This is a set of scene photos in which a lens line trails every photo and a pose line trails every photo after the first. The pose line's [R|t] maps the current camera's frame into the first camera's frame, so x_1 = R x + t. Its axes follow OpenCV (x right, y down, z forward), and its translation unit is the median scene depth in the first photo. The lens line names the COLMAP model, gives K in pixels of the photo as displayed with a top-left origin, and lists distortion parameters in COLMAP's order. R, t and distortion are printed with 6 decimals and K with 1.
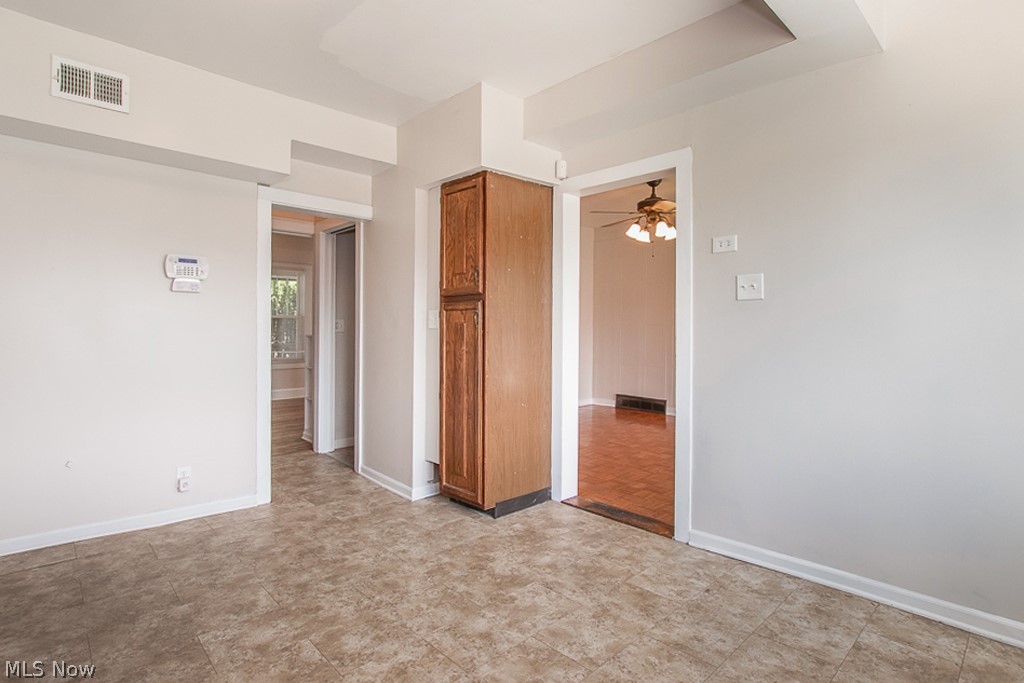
lens RADIAL K [[499.4, 0, 508.3], [0, 499.4, 337.2], [0, 0, 1]] dist [-0.017245, 0.002058]
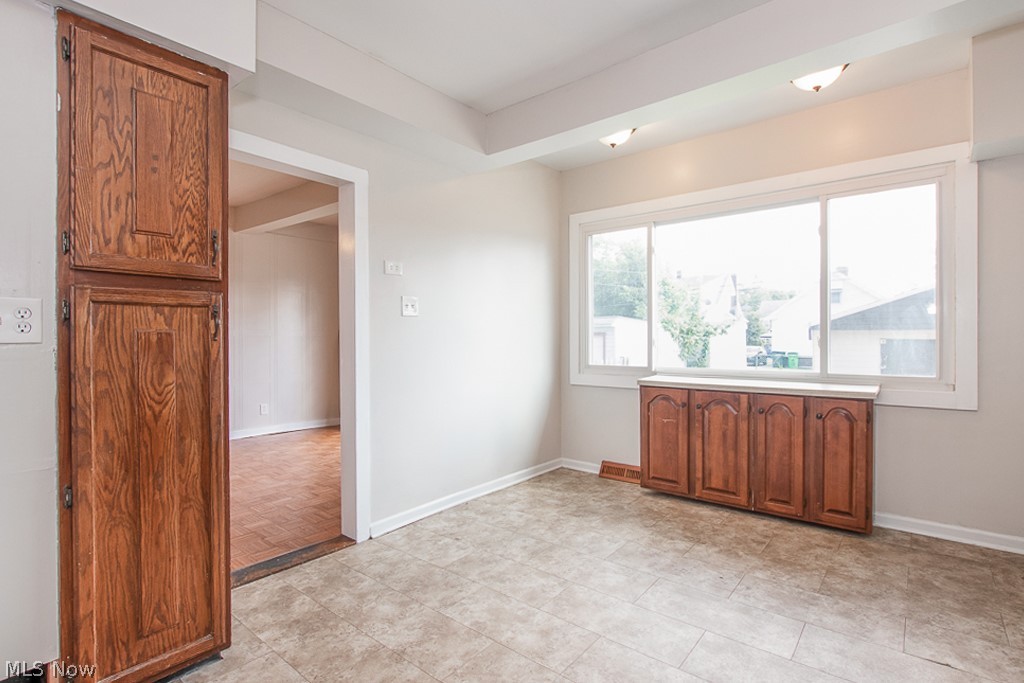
lens RADIAL K [[502.3, 0, 504.5], [0, 502.3, 344.0], [0, 0, 1]] dist [-0.017630, 0.000198]
pose [[-0.111799, -0.016464, 0.993594, -0.681244], [0.019288, 0.999638, 0.018735, -0.019192], [-0.993544, 0.021259, -0.111441, 0.755036]]
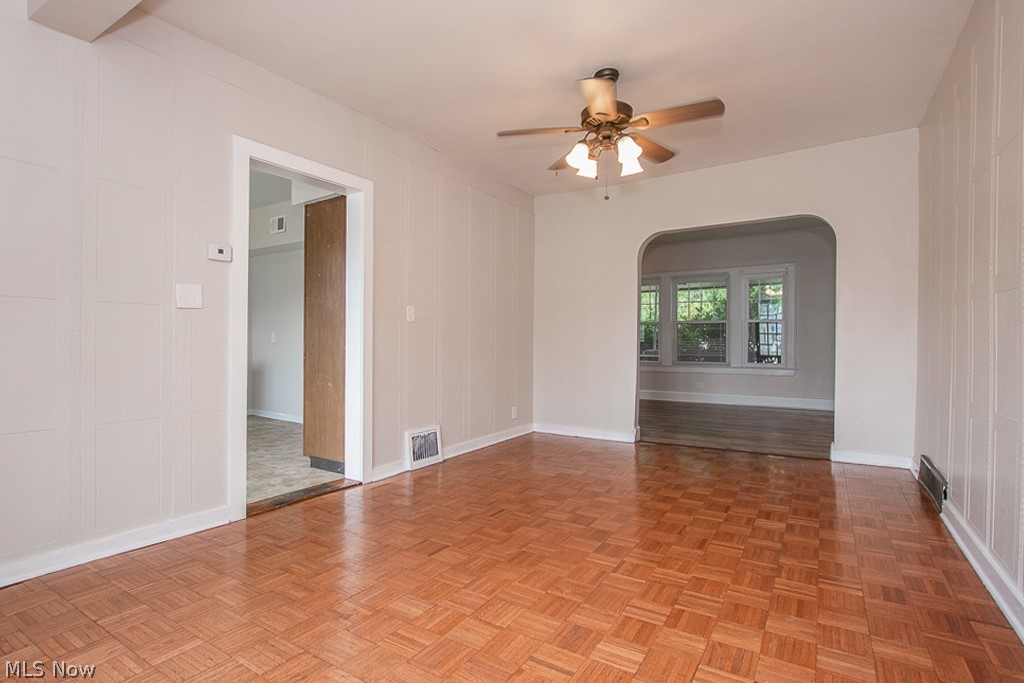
lens RADIAL K [[480.3, 0, 506.6], [0, 480.3, 340.3], [0, 0, 1]] dist [-0.002261, 0.000469]
pose [[0.260455, 0.003260, -0.965481, 1.405809], [-0.015781, 0.999875, -0.000882, 0.026022], [0.965357, 0.015466, 0.260474, 1.229907]]
